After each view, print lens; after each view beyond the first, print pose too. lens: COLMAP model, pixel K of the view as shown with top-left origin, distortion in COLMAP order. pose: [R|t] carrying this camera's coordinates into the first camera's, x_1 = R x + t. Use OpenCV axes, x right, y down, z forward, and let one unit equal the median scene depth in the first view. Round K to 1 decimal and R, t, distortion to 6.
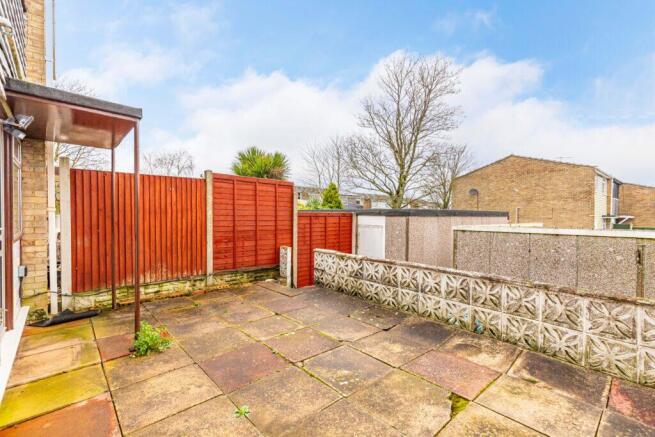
lens RADIAL K [[301.3, 0, 327.2], [0, 301.3, 218.3], [0, 0, 1]] dist [0.001920, 0.000076]
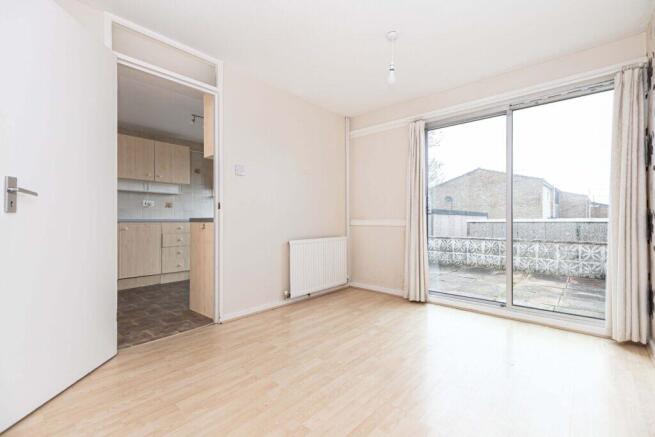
lens RADIAL K [[301.3, 0, 327.5], [0, 301.3, 220.1], [0, 0, 1]] dist [0.001920, 0.000076]
pose [[0.992971, -0.004664, 0.118269, -0.712948], [0.006734, 0.999831, -0.017105, 0.077531], [-0.118170, 0.017781, 0.992834, -0.659844]]
